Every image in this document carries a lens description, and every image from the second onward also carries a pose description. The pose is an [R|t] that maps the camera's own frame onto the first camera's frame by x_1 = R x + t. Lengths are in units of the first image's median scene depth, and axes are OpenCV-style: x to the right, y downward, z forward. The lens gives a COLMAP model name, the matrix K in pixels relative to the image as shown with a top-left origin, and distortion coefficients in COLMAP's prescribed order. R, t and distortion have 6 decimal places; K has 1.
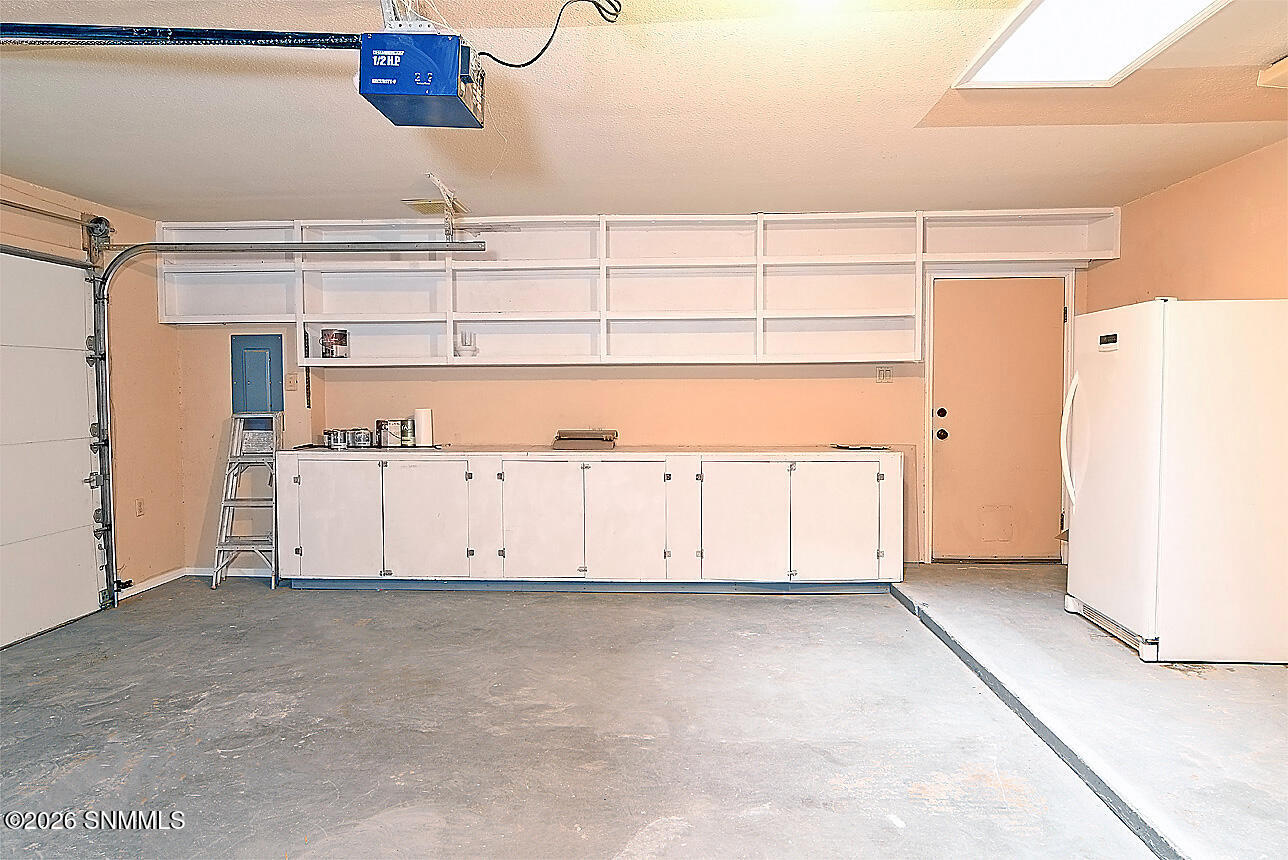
lens RADIAL K [[780.2, 0, 638.6], [0, 780.2, 430.9], [0, 0, 1]] dist [-0.005312, -0.001806]
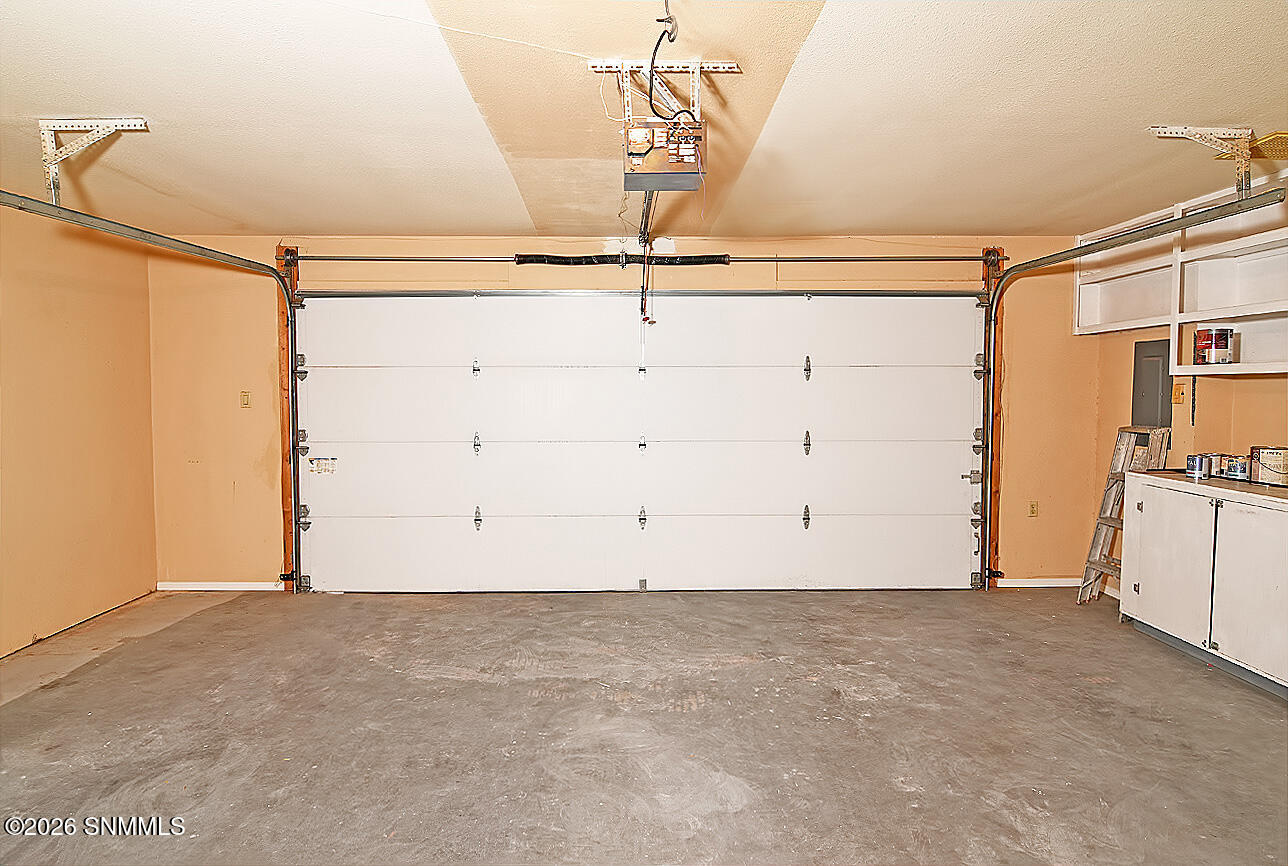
lens RADIAL K [[780.2, 0, 634.6], [0, 780.2, 426.4], [0, 0, 1]] dist [-0.005312, -0.001806]
pose [[0.058251, 0.052999, -0.996894, 0.428570], [-0.056088, 0.997186, 0.049737, -0.041709], [0.996725, 0.053016, 0.061060, 0.411982]]
